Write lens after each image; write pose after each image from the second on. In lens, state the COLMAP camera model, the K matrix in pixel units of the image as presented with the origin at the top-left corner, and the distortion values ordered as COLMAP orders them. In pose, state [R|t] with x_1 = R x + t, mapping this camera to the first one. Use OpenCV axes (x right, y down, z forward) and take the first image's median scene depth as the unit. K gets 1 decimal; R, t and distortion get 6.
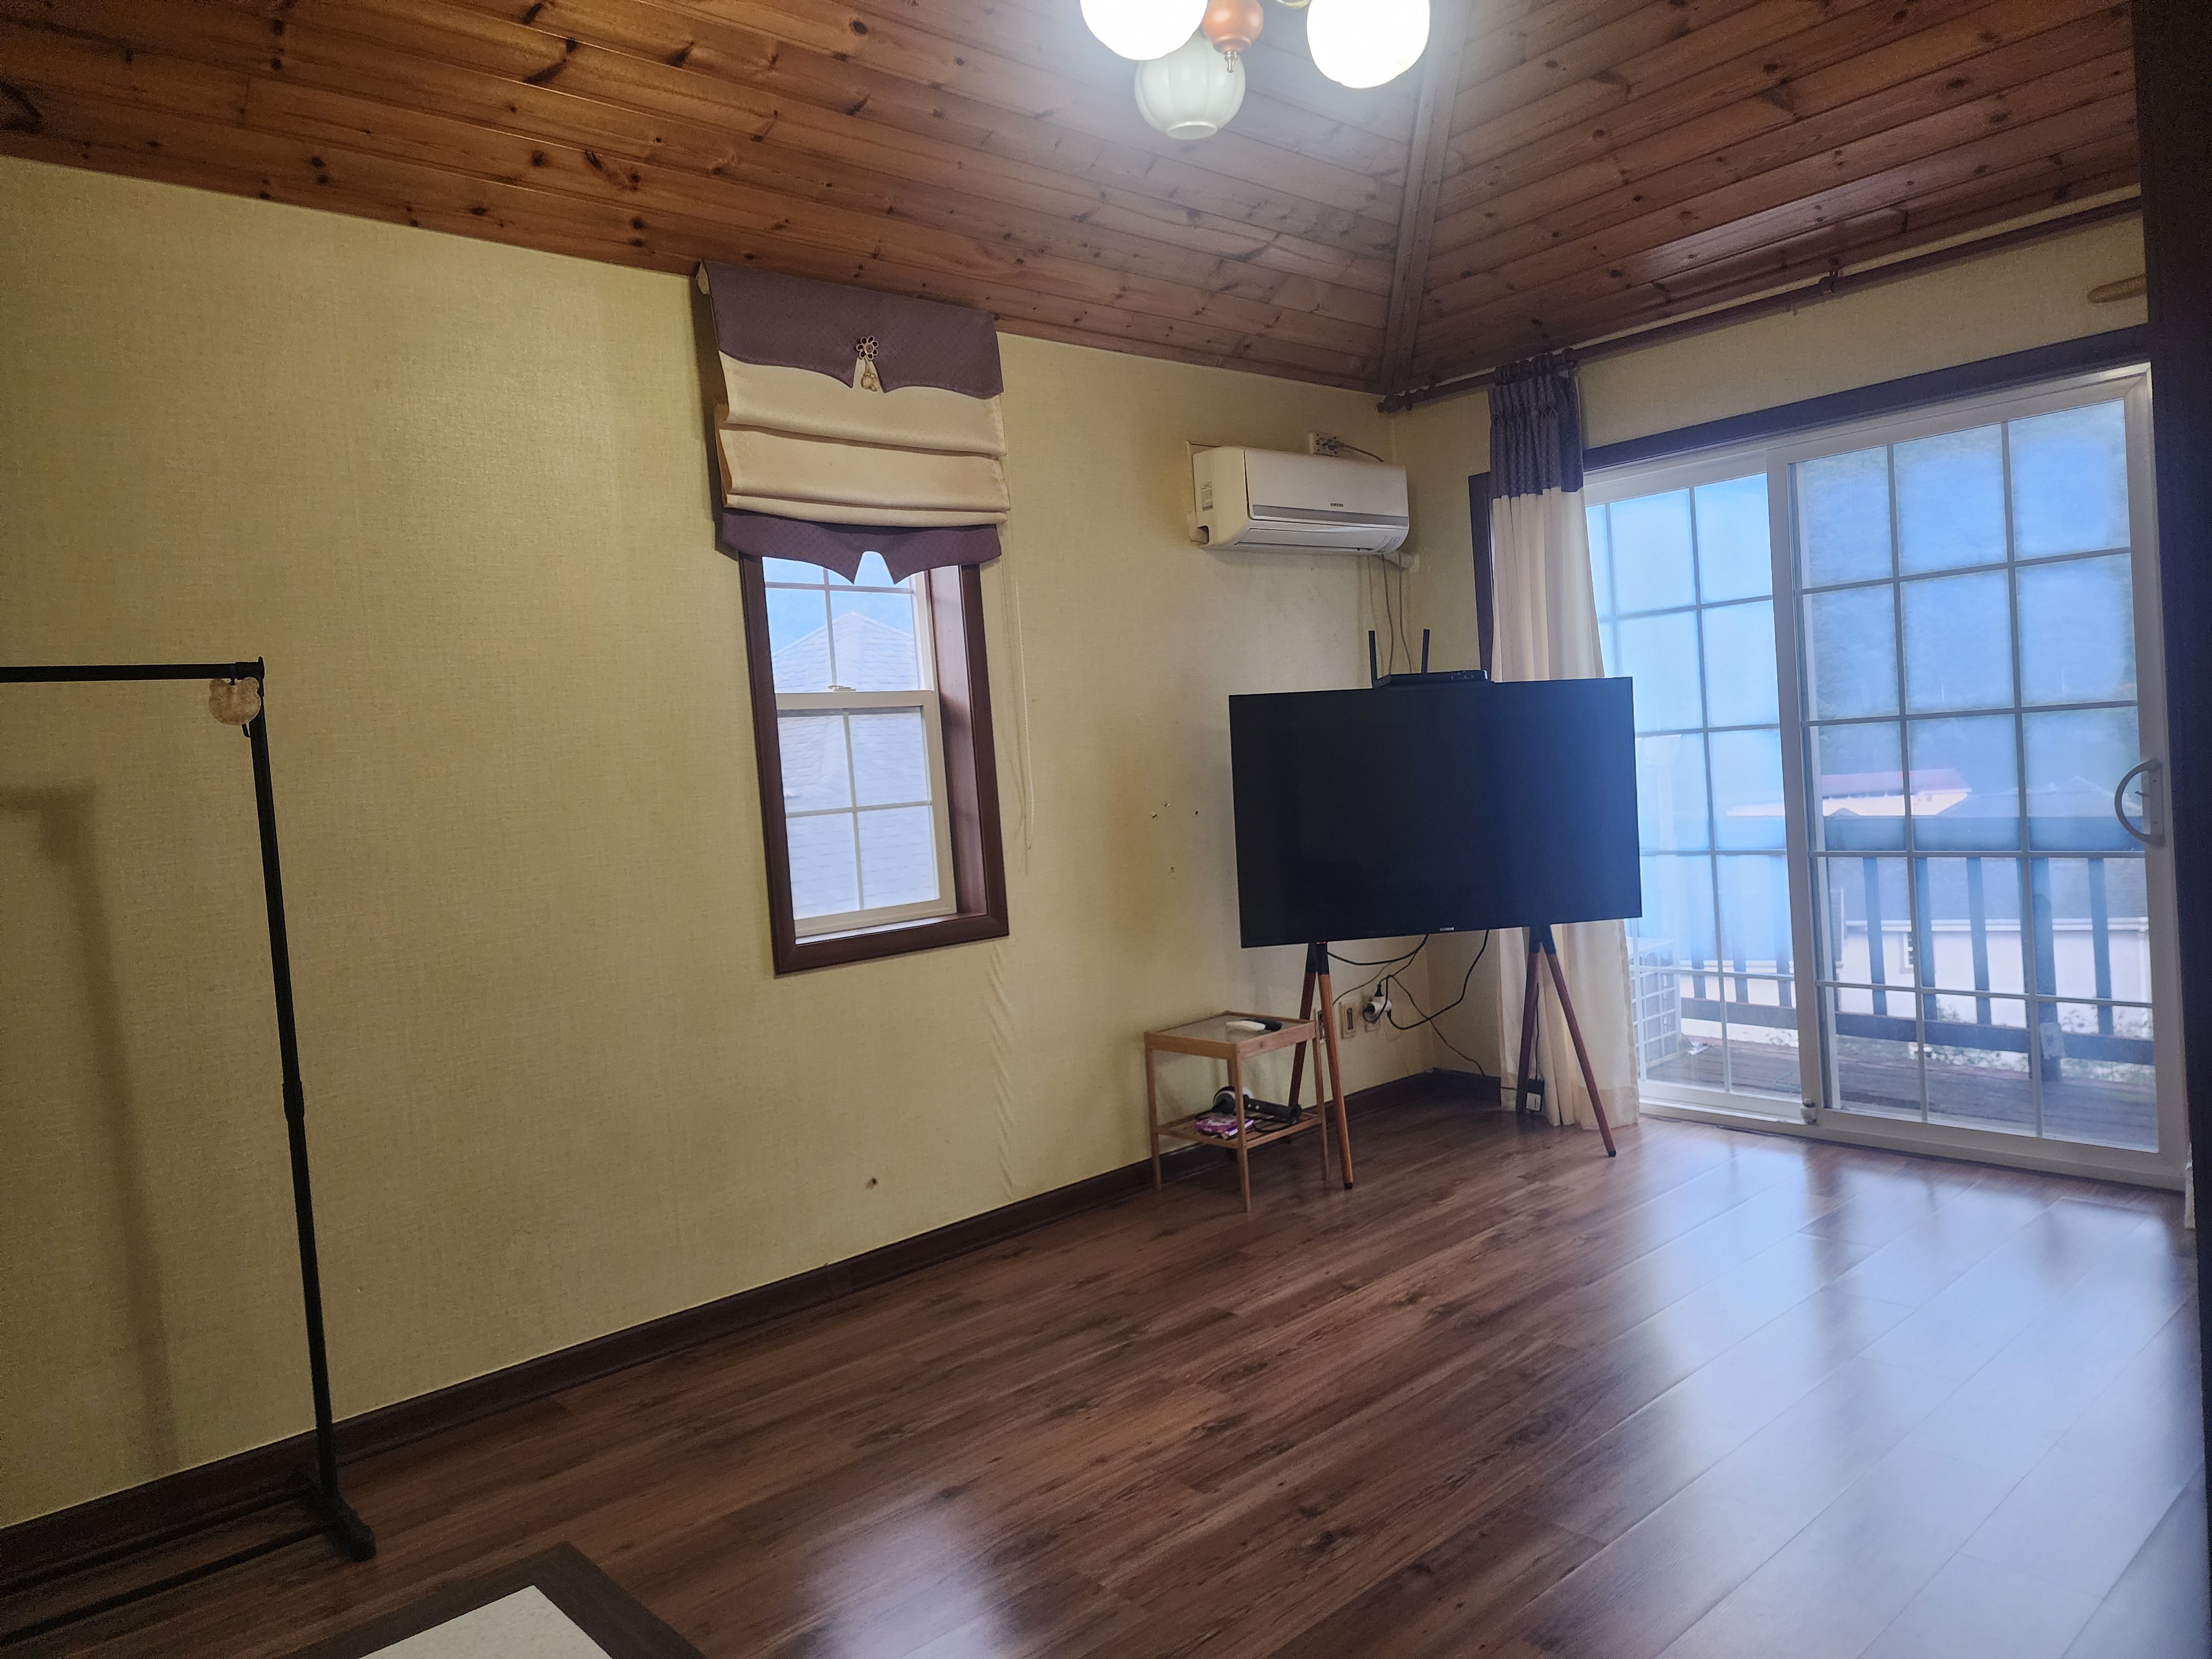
lens RADIAL K [[1485.6, 0, 1105.2], [0, 1485.6, 842.8], [0, 0, 1]] dist [0.065668, -0.063459]
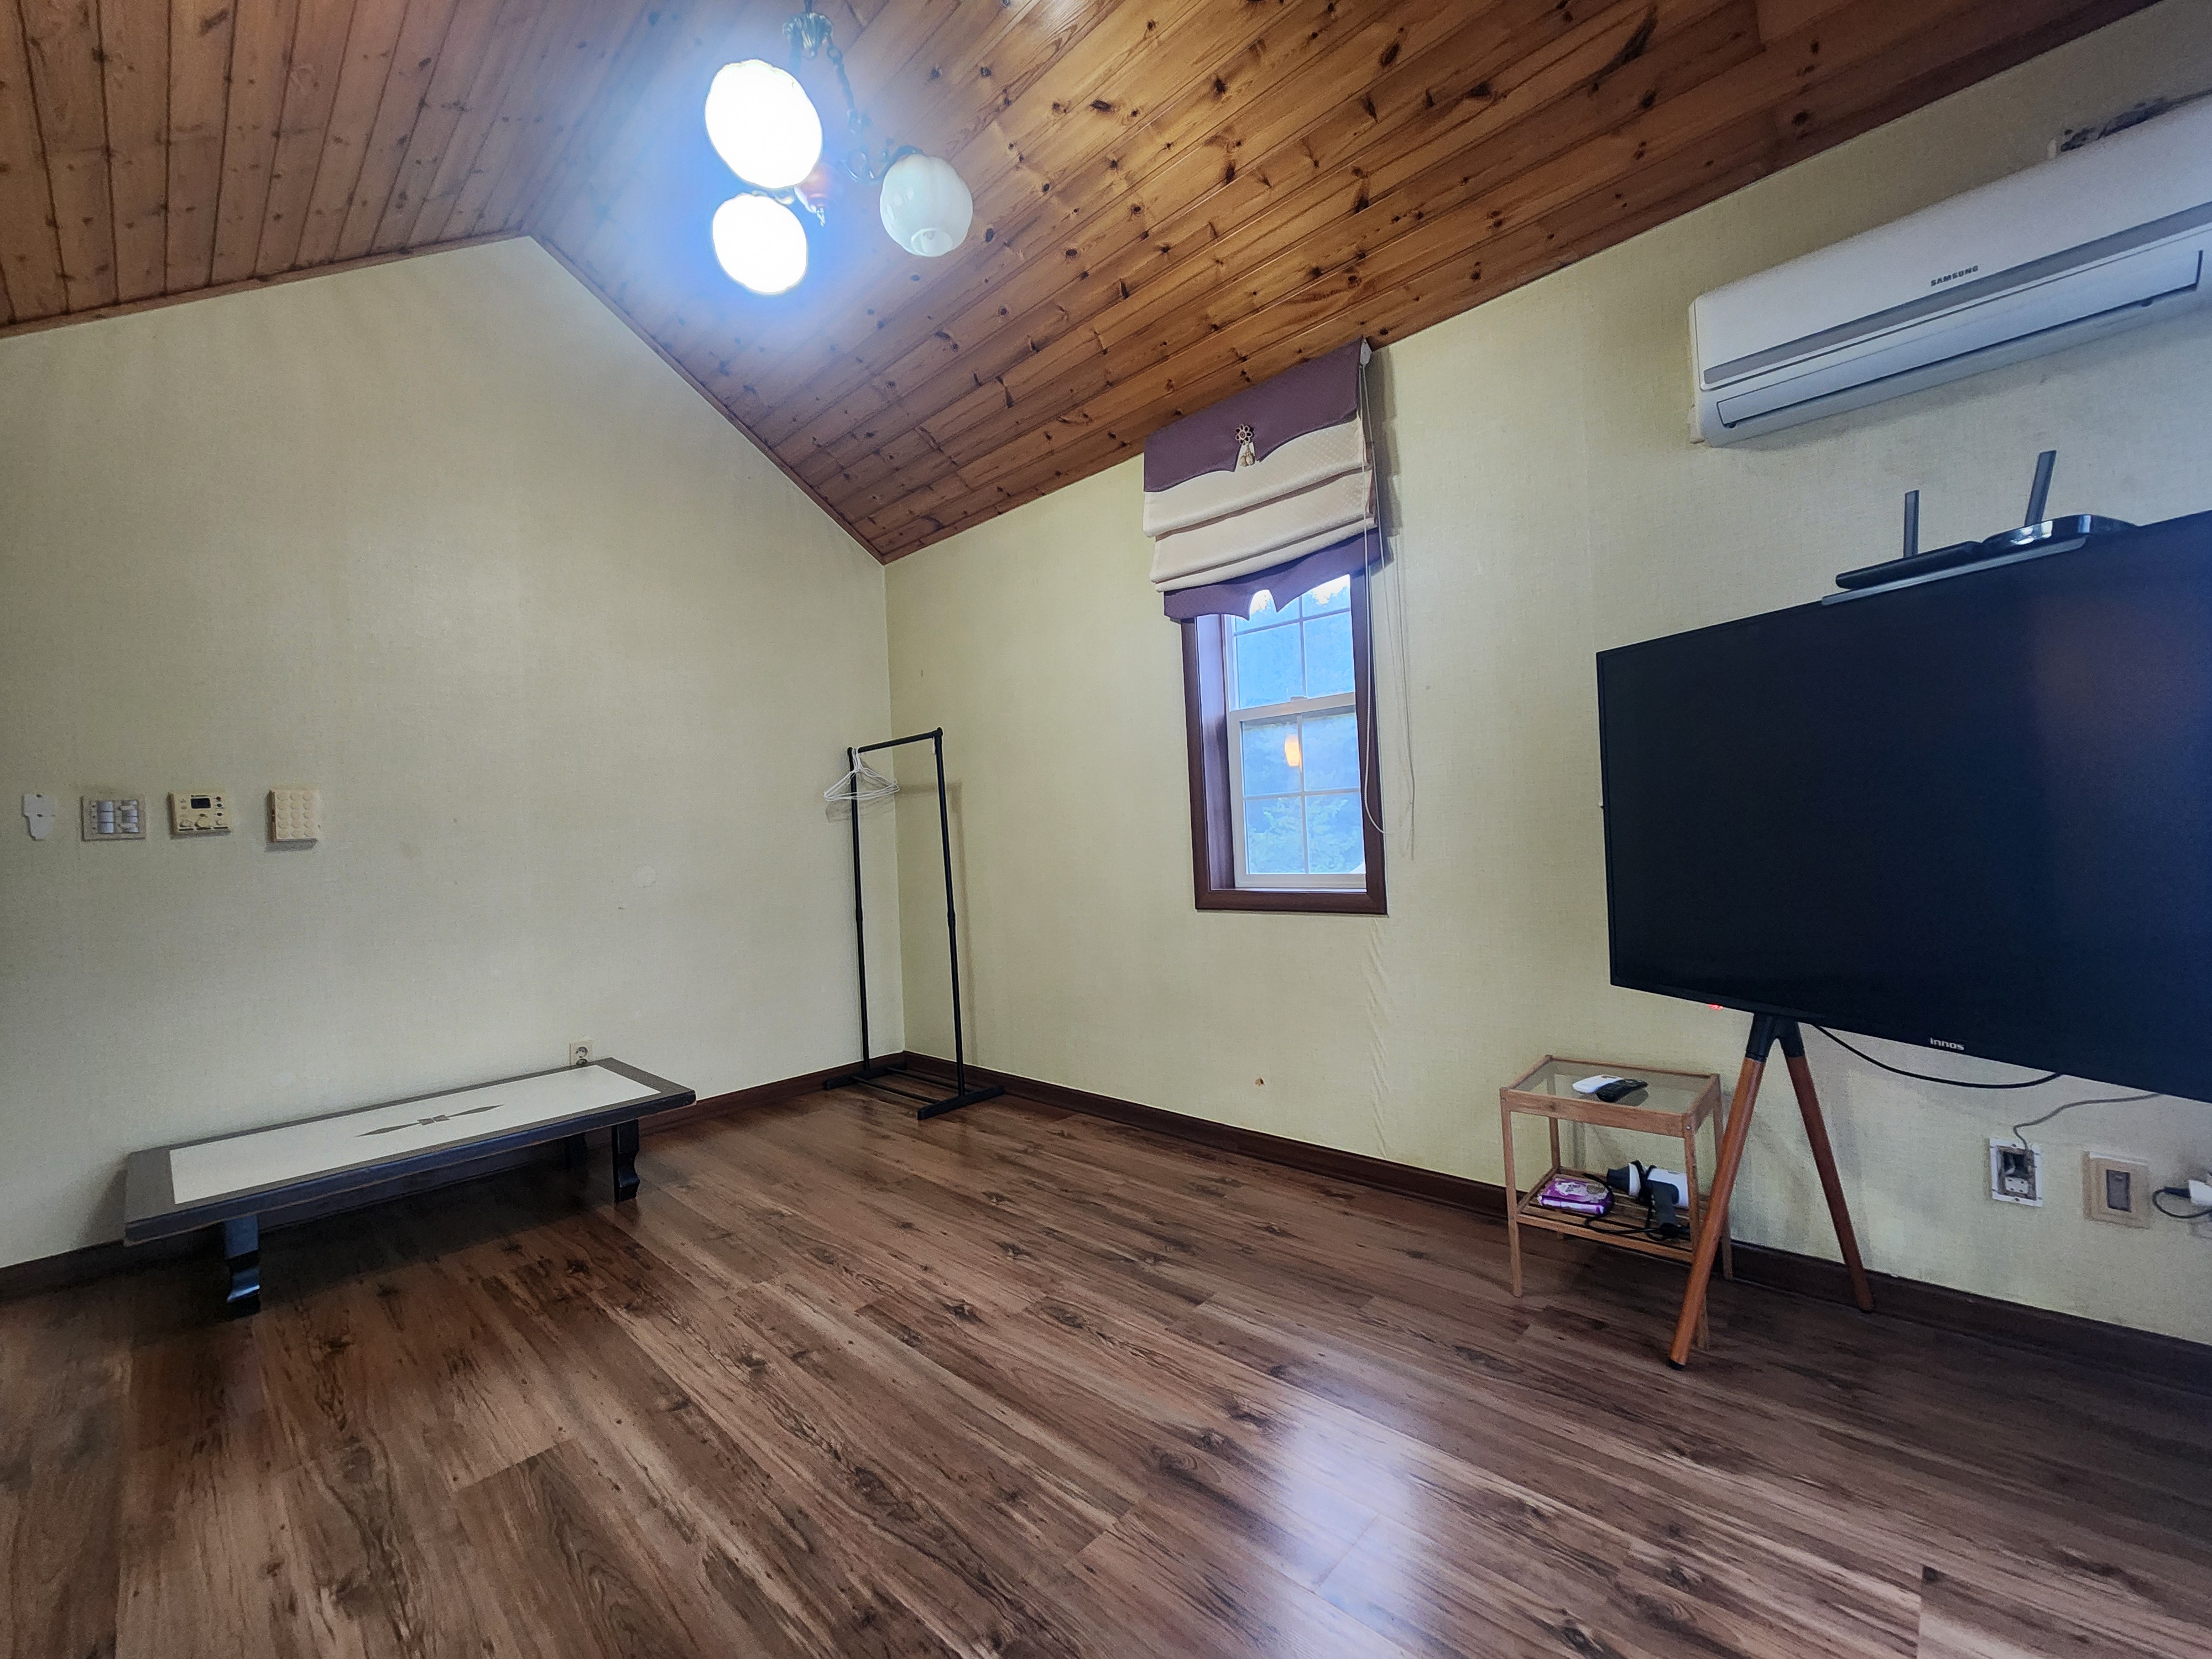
lens RADIAL K [[906.5, 0, 1106.0], [0, 906.5, 829.5], [0, 0, 1]] dist [0.002365, -0.000178]
pose [[0.085109, 0.061595, -0.994466, 0.683384], [-0.014880, 0.998055, 0.060544, -0.042230], [0.996261, 0.009645, 0.085860, 0.899135]]
